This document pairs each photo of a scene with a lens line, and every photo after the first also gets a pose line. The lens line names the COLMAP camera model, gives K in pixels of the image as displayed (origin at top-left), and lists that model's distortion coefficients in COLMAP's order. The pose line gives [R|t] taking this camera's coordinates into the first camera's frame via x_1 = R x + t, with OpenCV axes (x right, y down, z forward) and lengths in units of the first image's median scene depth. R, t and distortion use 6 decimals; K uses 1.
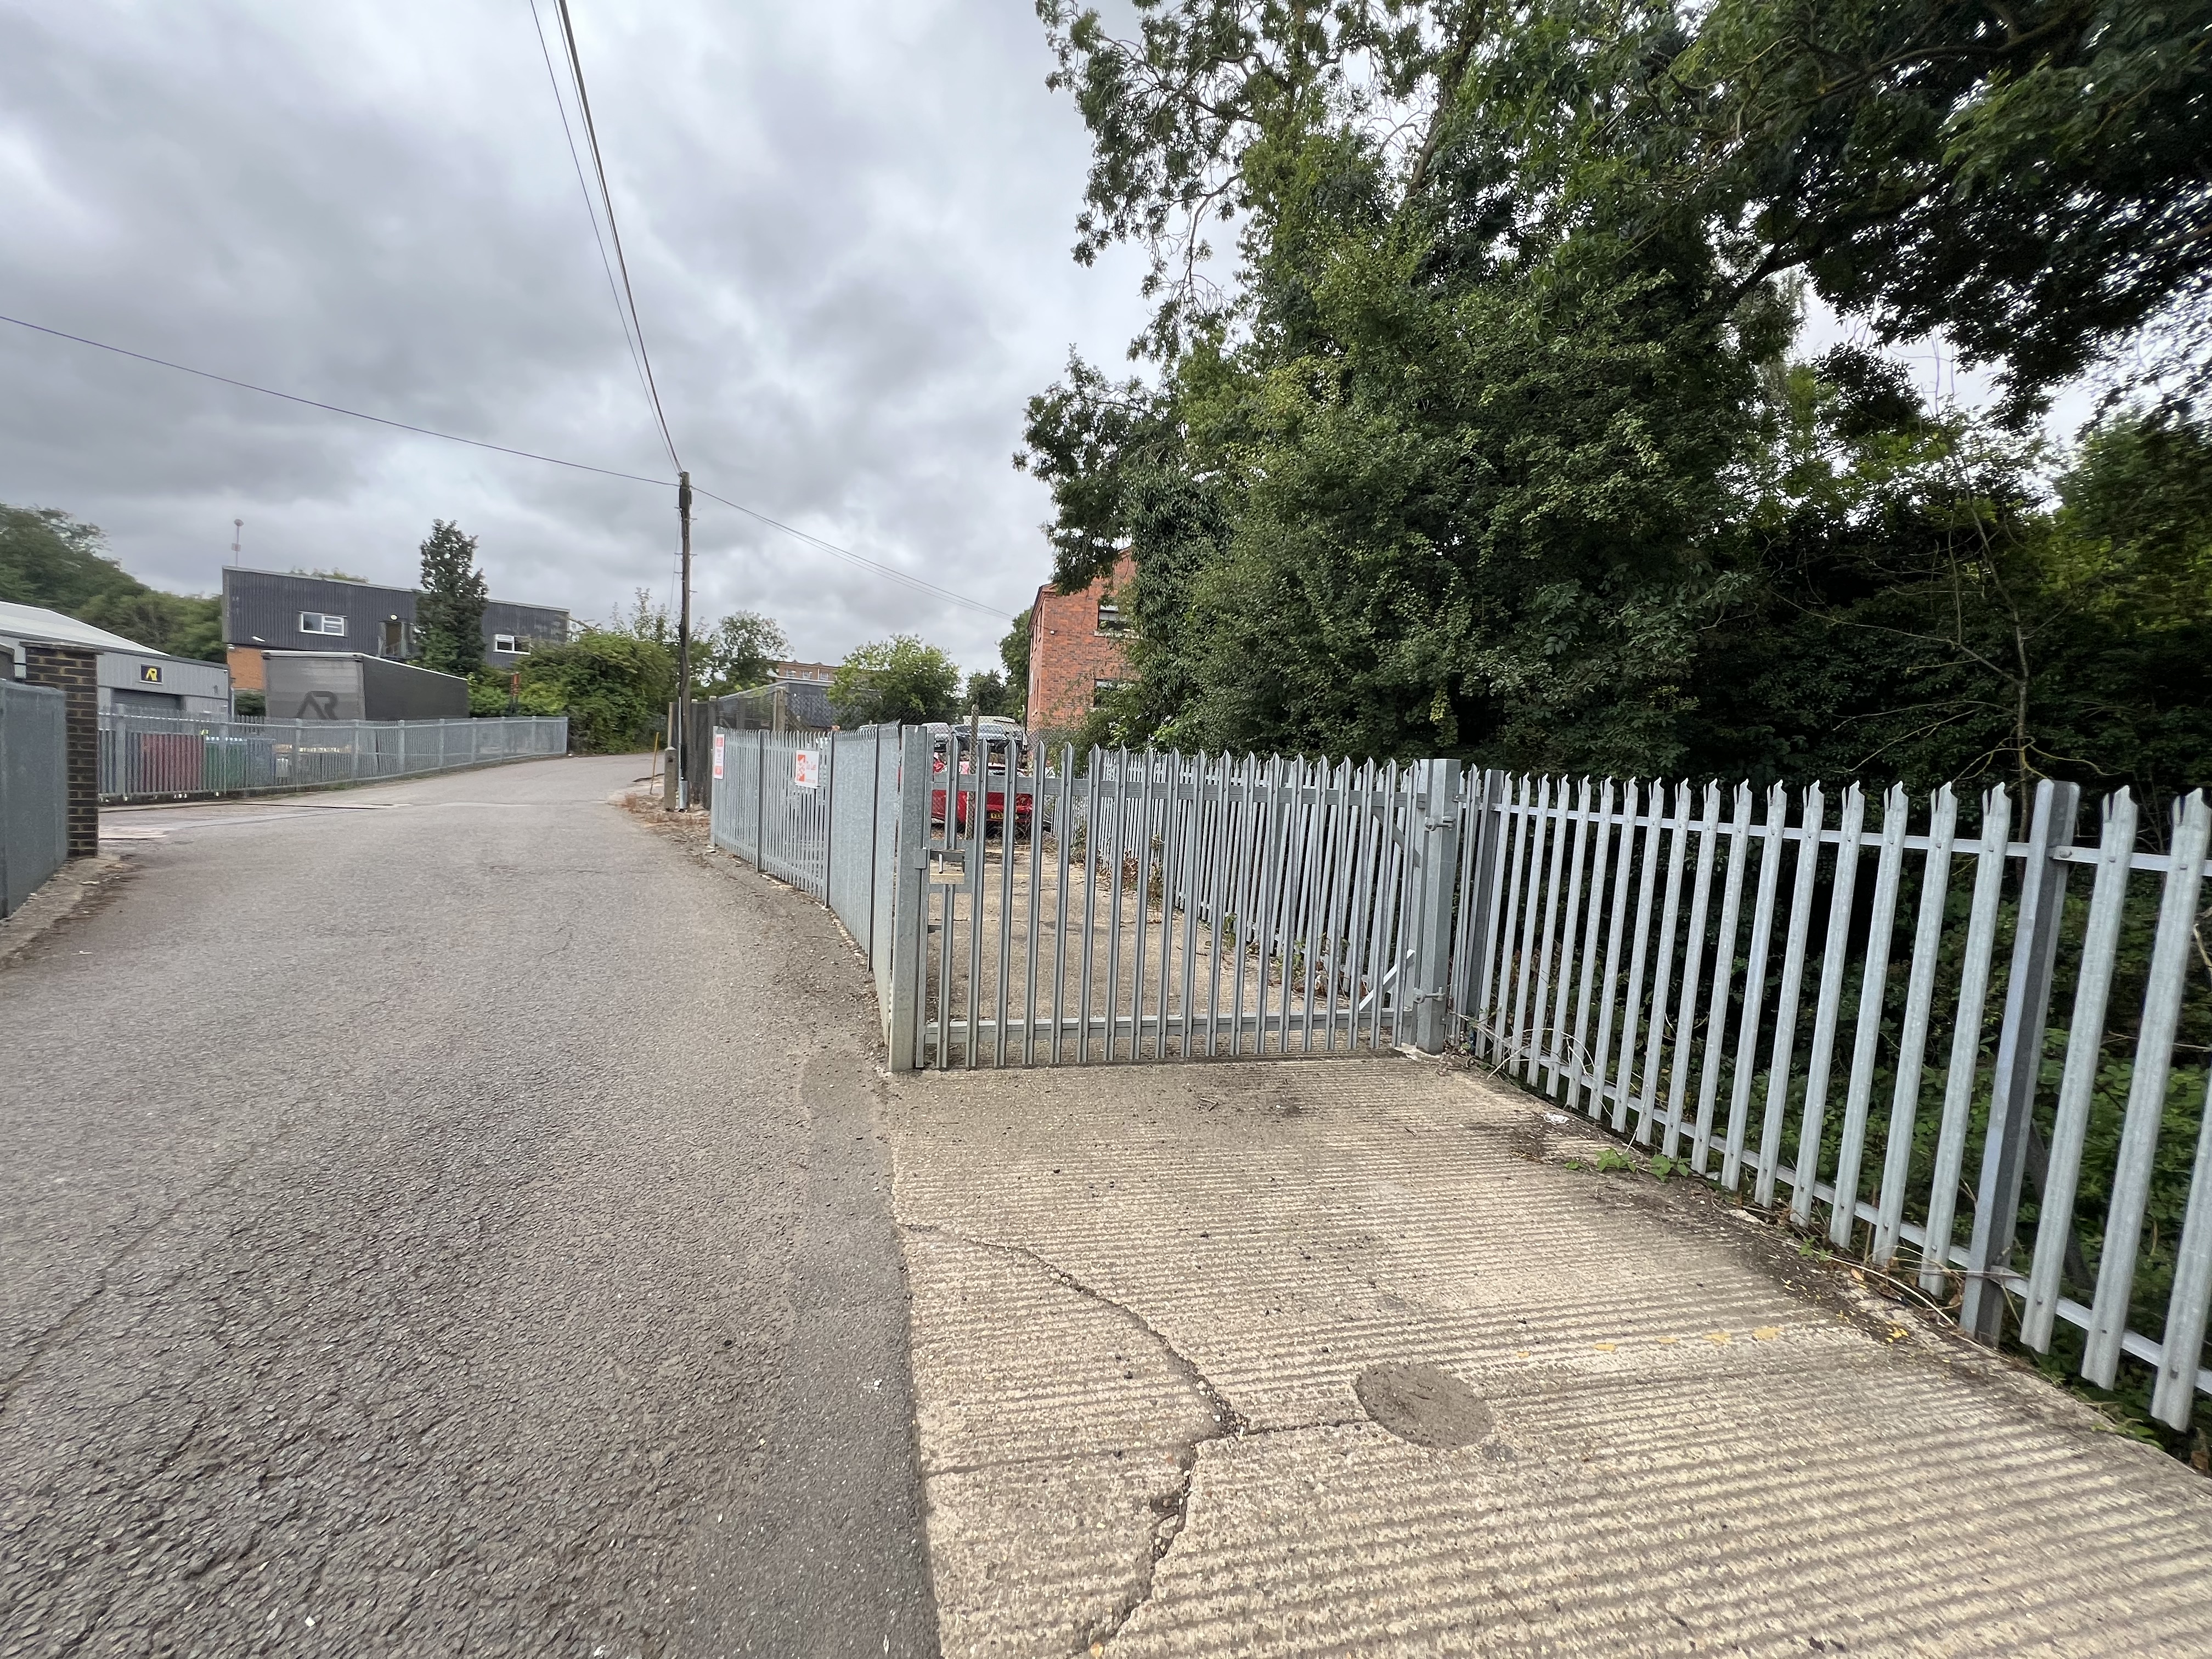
lens RADIAL K [[894.5, 0, 1099.7], [0, 894.5, 837.2], [0, 0, 1]] dist [0.002923, 0.000242]
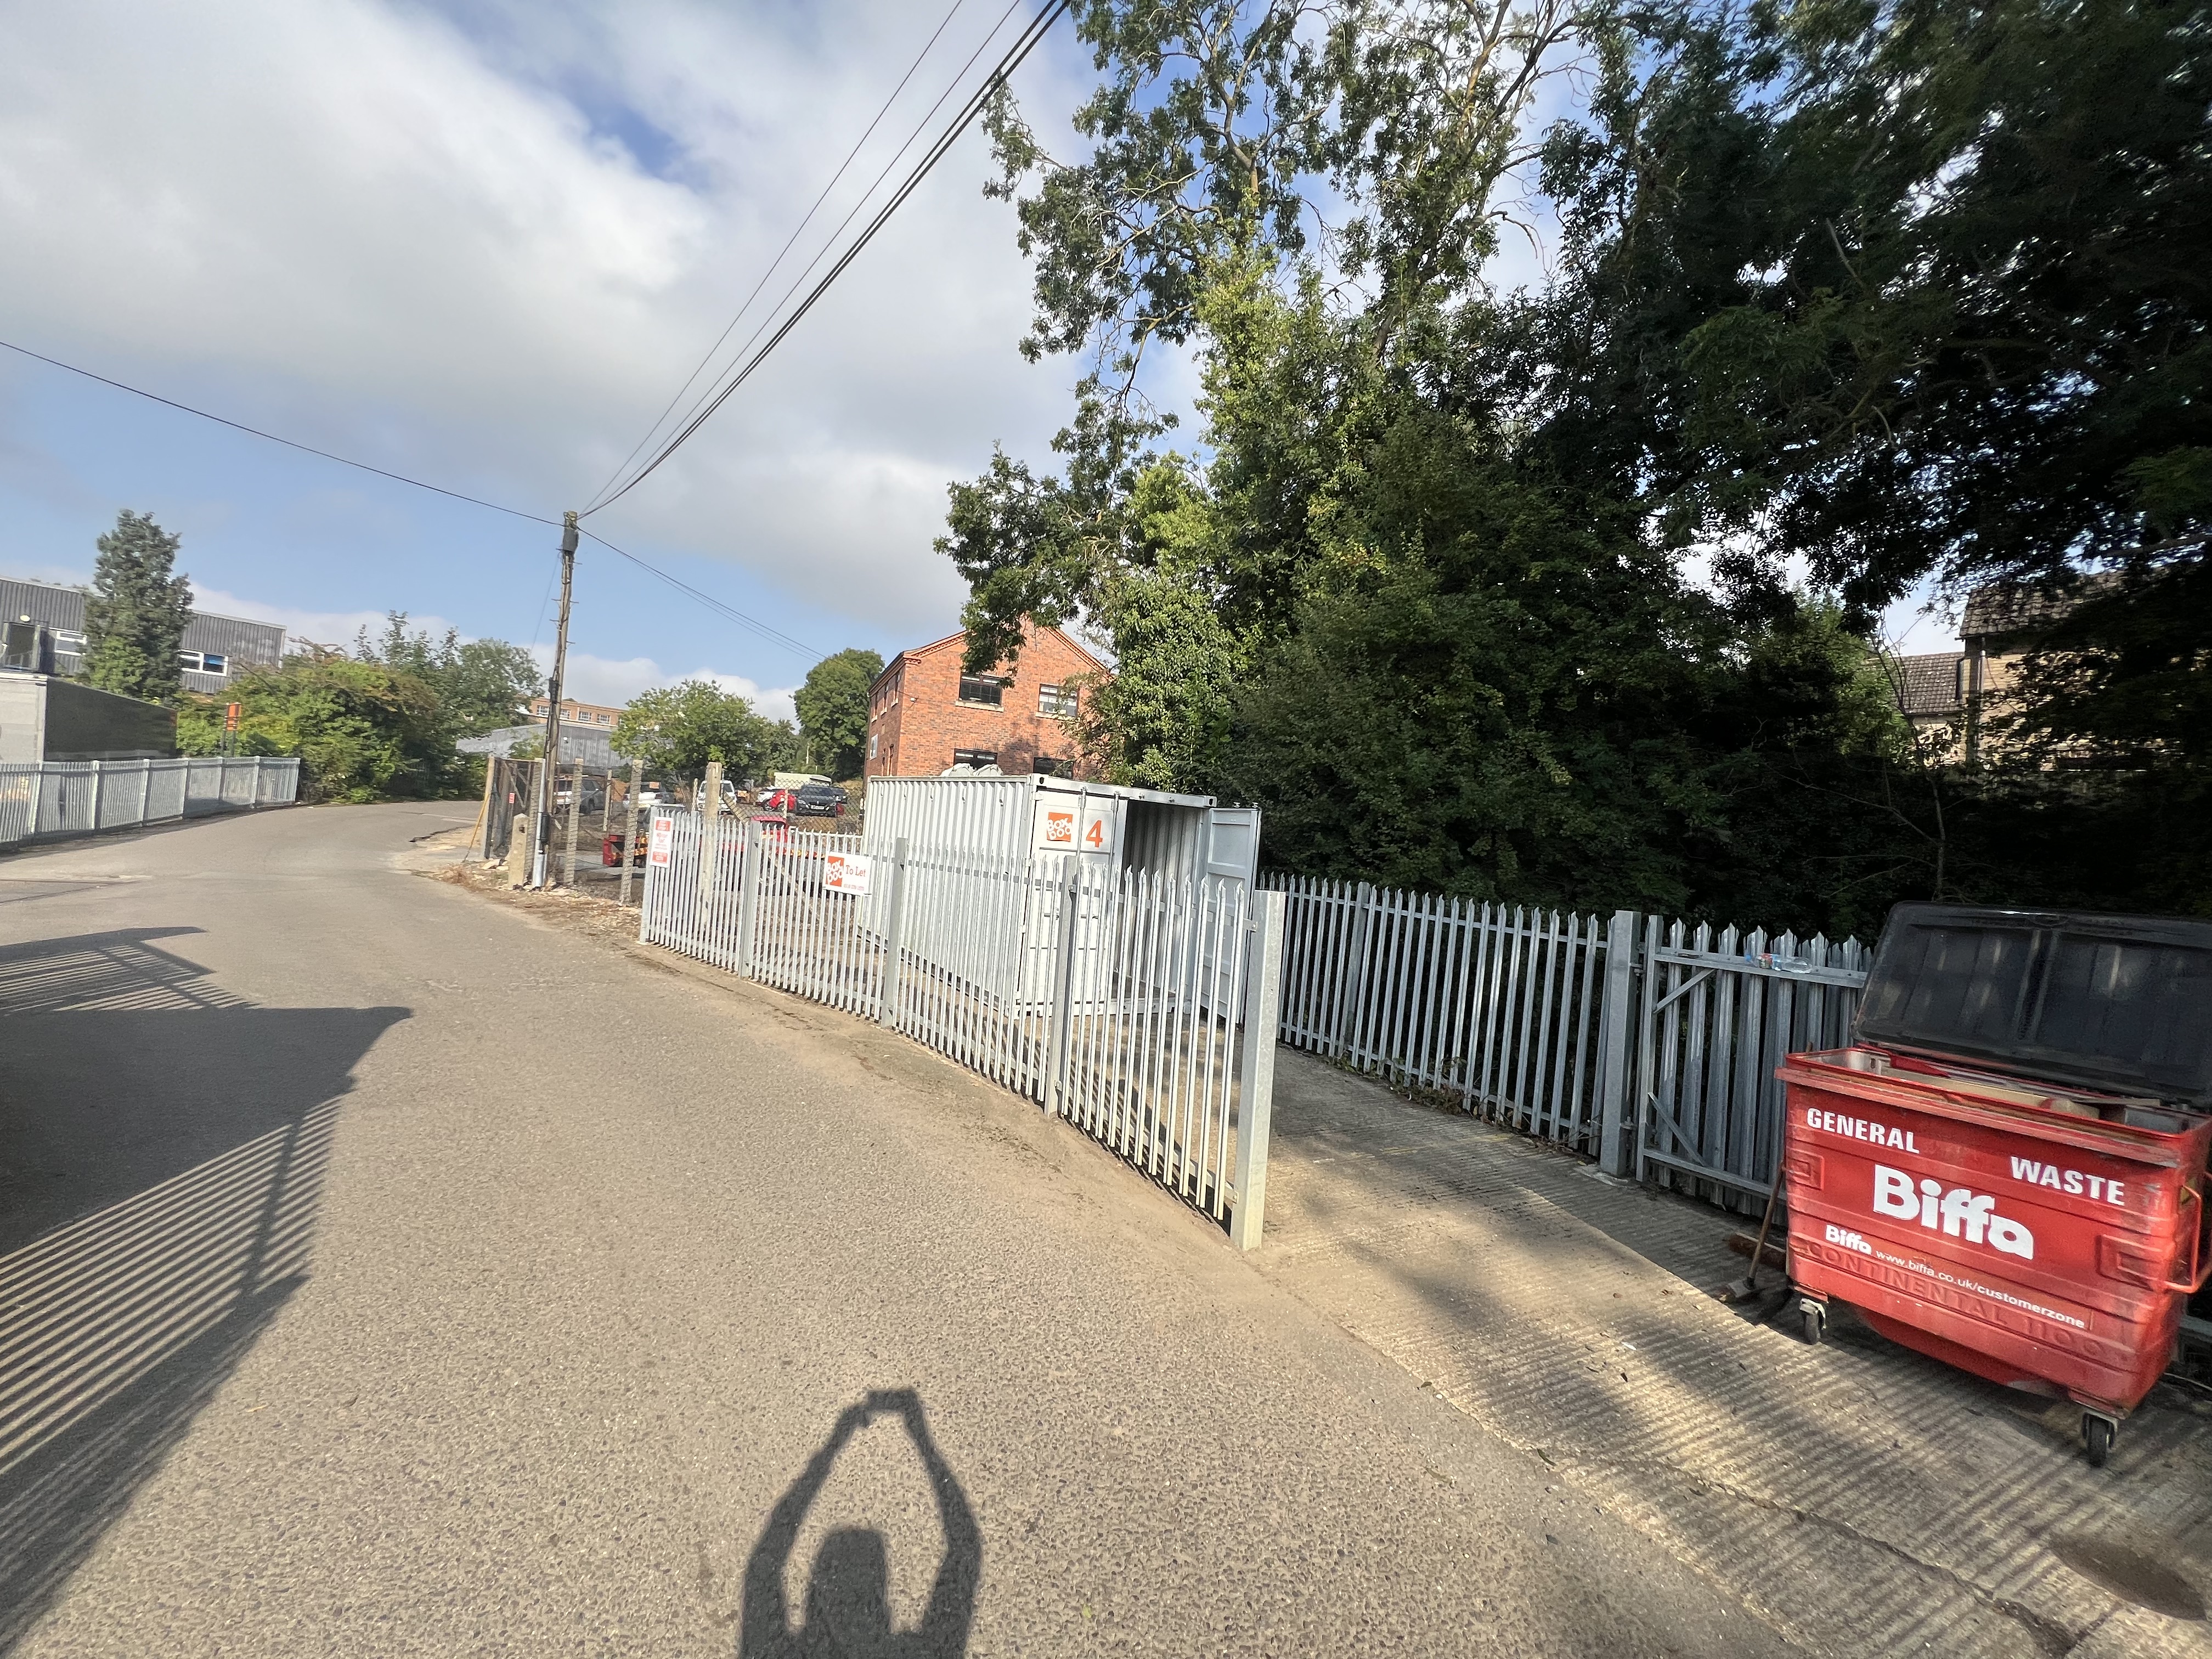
lens RADIAL K [[894.5, 0, 1099.2], [0, 894.5, 841.1], [0, 0, 1]] dist [0.002923, 0.000242]
pose [[0.967790, 0.027272, 0.250279, -0.248840], [-0.011875, 0.997954, -0.062825, -0.043709], [-0.251481, 0.057829, 0.966133, 0.034536]]
